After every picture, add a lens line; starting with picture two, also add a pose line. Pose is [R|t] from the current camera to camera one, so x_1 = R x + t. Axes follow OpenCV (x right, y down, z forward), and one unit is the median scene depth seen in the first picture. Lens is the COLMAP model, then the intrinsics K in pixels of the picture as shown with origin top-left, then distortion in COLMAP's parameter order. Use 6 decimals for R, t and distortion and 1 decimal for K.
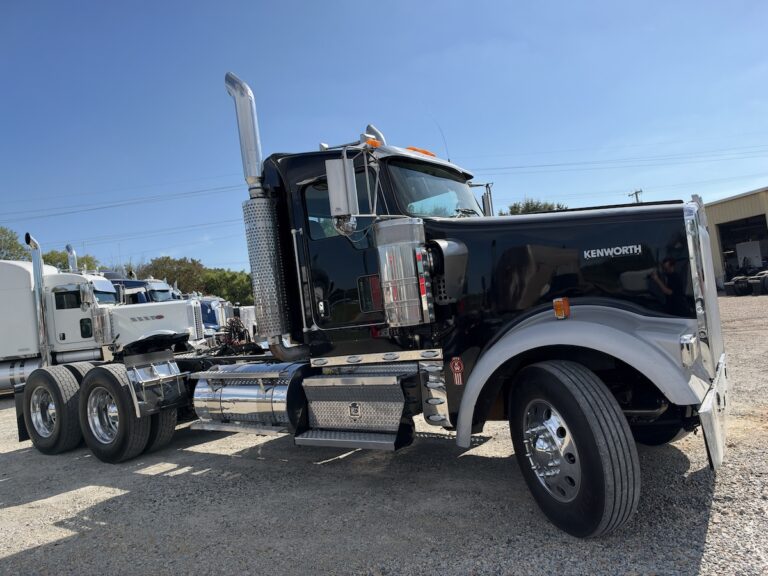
lens RADIAL K [[545.2, 0, 384.0], [0, 545.2, 288.0], [0, 0, 1]] dist [-0.005829, -0.004697]
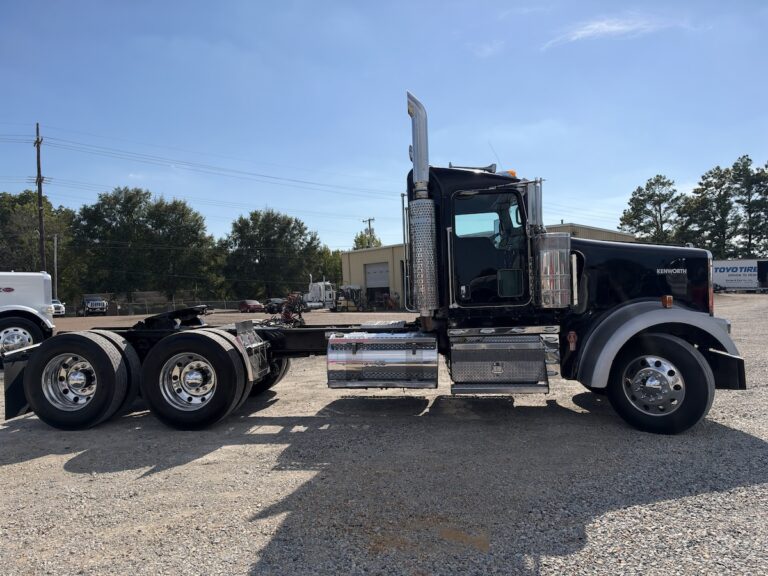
lens RADIAL K [[536.5, 0, 384.0], [0, 536.5, 288.0], [0, 0, 1]] dist [-0.002875, -0.000936]
pose [[0.873941, 0.088215, 0.477959, -0.992314], [-0.082849, 0.996037, -0.032346, 0.097101], [-0.478919, -0.011330, 0.877786, -0.034004]]
